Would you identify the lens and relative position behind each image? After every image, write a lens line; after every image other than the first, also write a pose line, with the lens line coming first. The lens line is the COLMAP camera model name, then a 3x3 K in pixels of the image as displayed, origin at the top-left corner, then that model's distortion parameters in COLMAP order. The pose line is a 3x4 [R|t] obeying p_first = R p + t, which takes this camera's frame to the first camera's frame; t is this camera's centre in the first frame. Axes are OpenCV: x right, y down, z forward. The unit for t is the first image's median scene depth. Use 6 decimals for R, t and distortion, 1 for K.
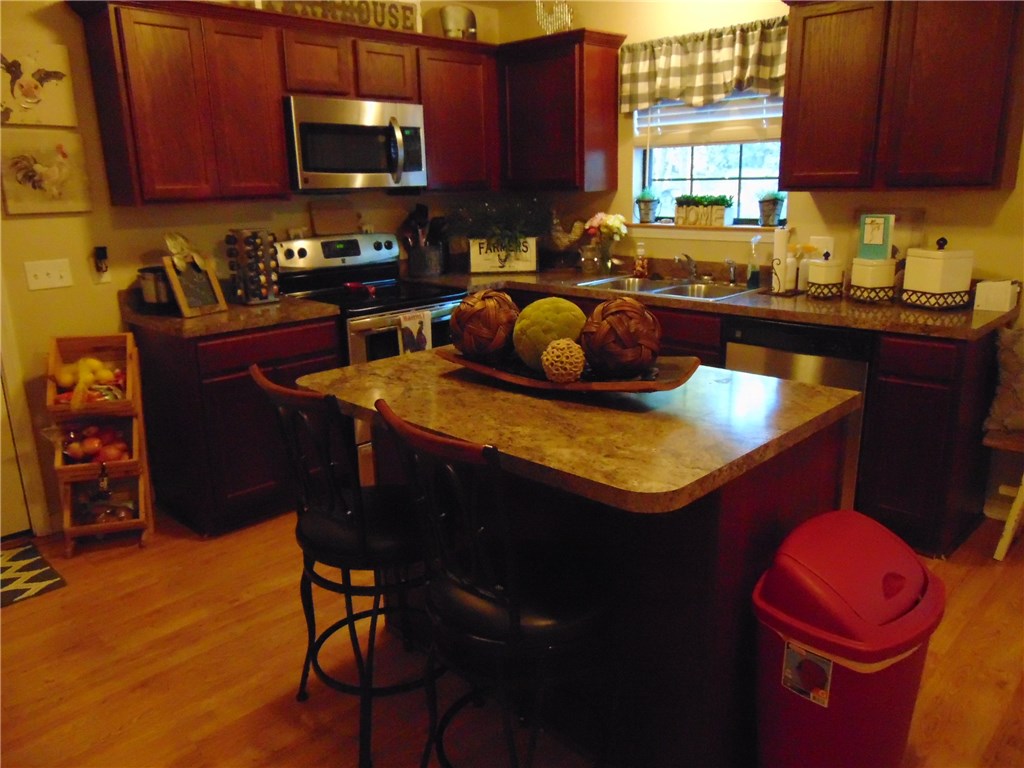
lens RADIAL K [[764.8, 0, 512.0], [0, 764.8, 384.0], [0, 0, 1]] dist [-0.000407, 0.000568]
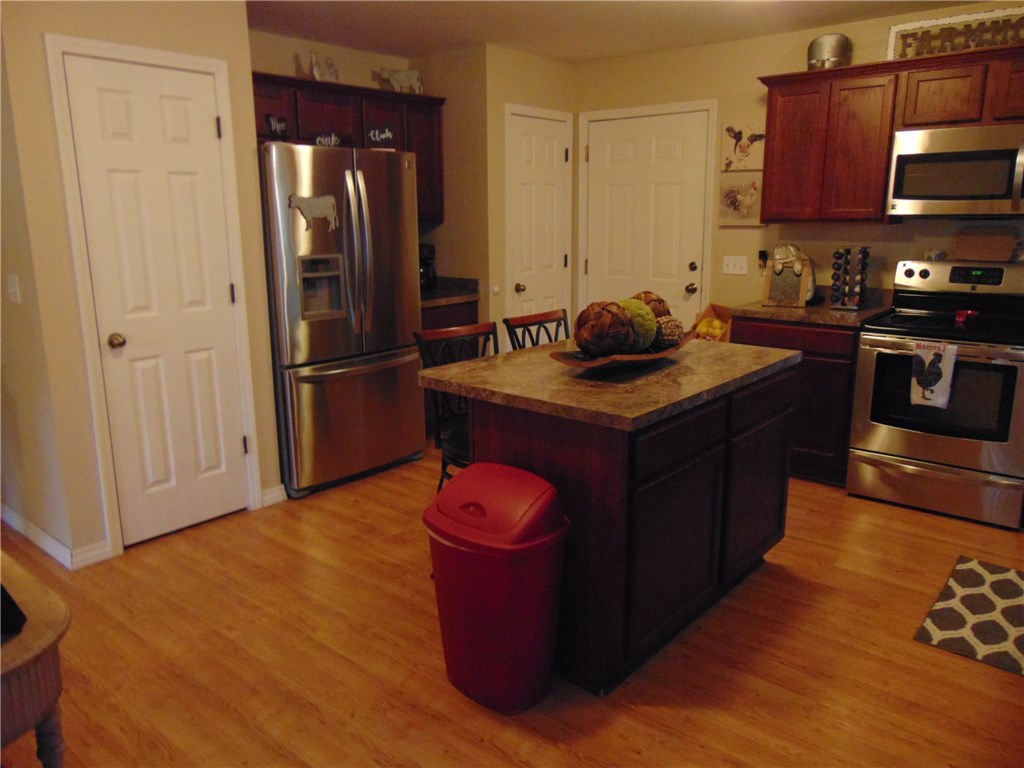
lens RADIAL K [[770.2, 0, 529.4], [0, 770.2, 380.9], [0, 0, 1]] dist [0.010701, 0.004805]
pose [[0.068017, 0.235046, -0.969602, 0.800172], [-0.251833, 0.944427, 0.211277, -0.126294], [0.965378, 0.229807, 0.123429, 0.394193]]
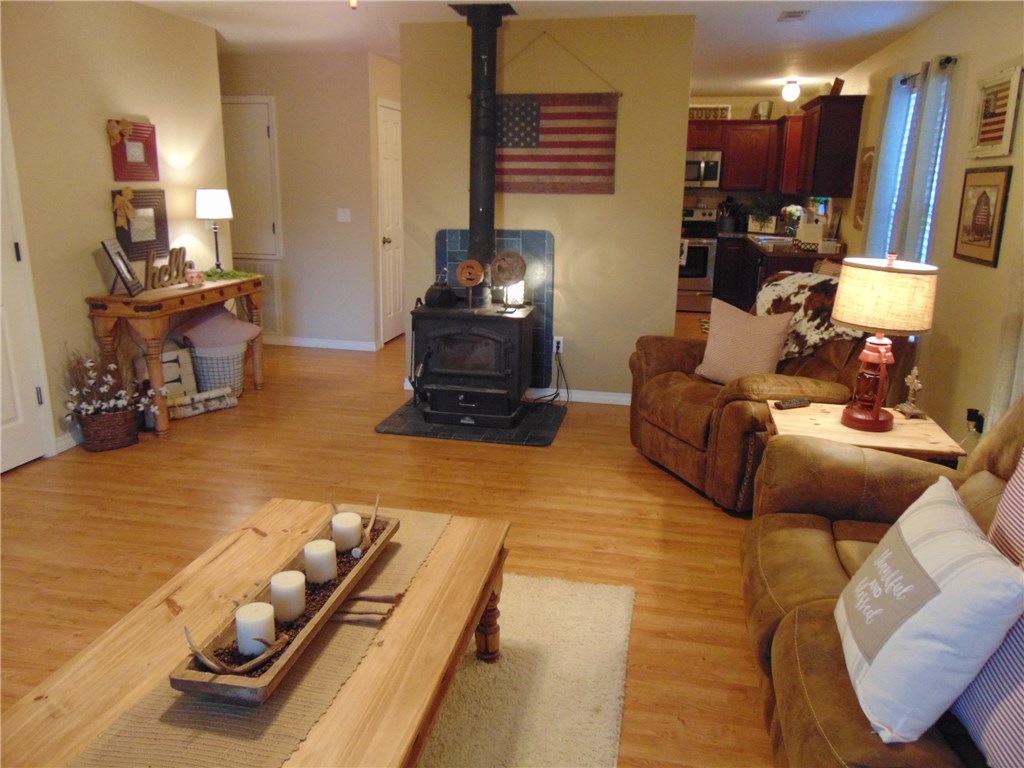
lens RADIAL K [[764.8, 0, 512.0], [0, 764.8, 384.0], [0, 0, 1]] dist [-0.000407, 0.000568]
pose [[0.535716, 0.243871, -0.808415, 1.634882], [-0.243327, 0.961360, 0.128763, 0.160753], [0.808579, 0.127729, 0.574357, -0.741408]]
